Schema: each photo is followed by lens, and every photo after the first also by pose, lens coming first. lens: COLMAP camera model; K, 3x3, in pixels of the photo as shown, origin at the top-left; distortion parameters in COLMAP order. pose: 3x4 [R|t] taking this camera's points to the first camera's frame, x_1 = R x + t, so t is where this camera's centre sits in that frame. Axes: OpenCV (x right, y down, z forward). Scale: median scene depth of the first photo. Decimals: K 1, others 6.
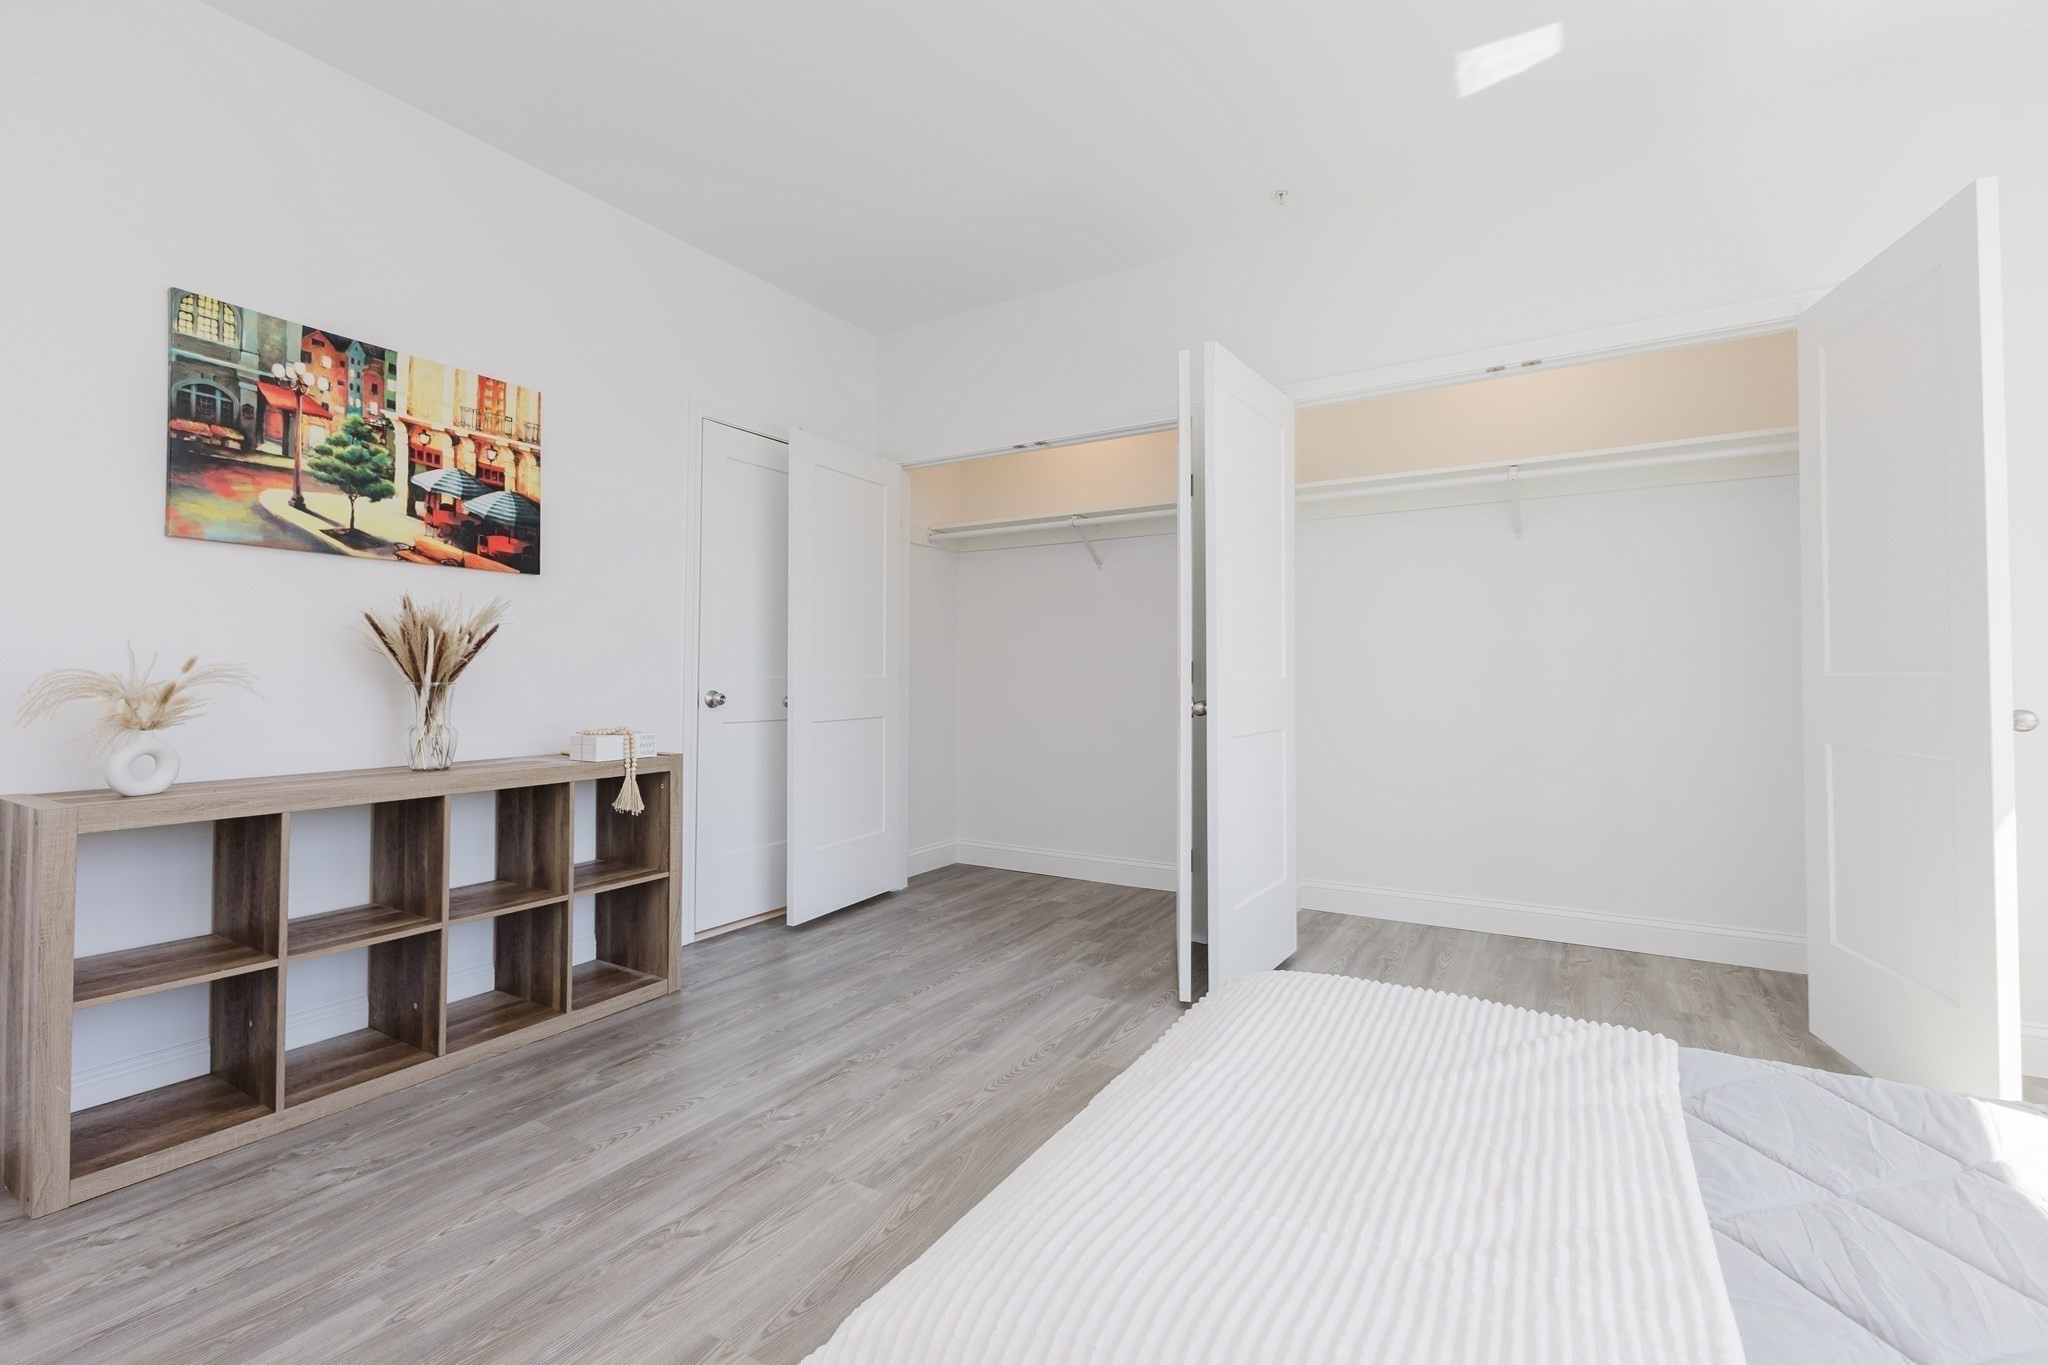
lens RADIAL K [[895.0, 0, 1037.6], [0, 895.0, 656.2], [0, 0, 1]] dist [0.010208, -0.005421]
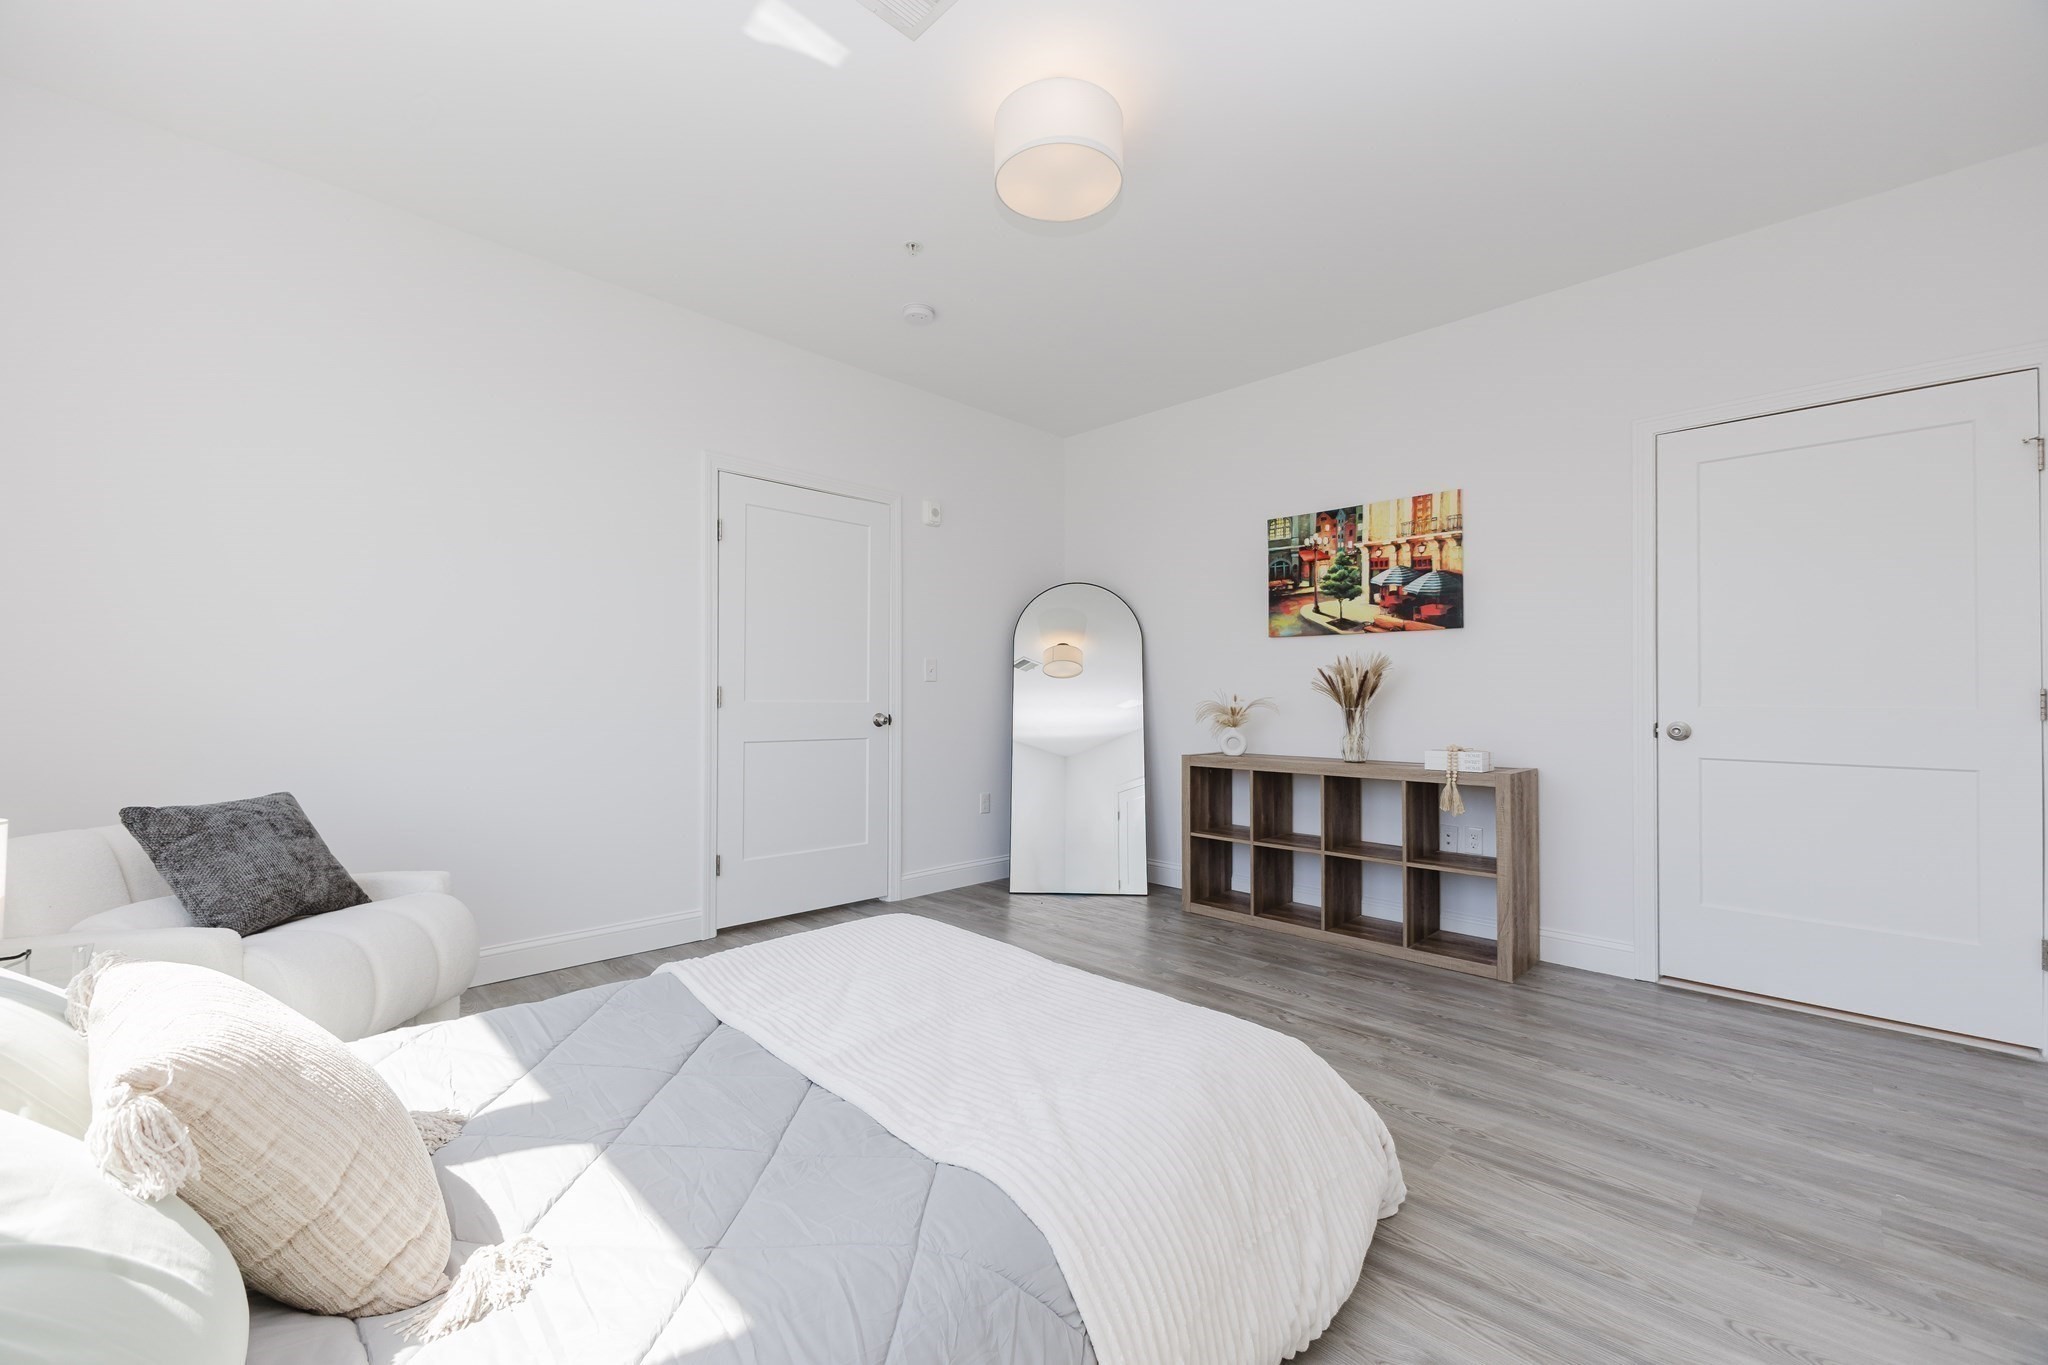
lens RADIAL K [[803.0, 0, 1009.6], [0, 803.0, 694.6], [0, 0, 1]] dist [0.000944, -0.000433]
pose [[-0.257291, -0.012493, -0.966253, 0.825123], [0.013256, 0.999777, -0.016456, 0.019371], [0.966243, -0.017043, -0.257068, 0.726708]]
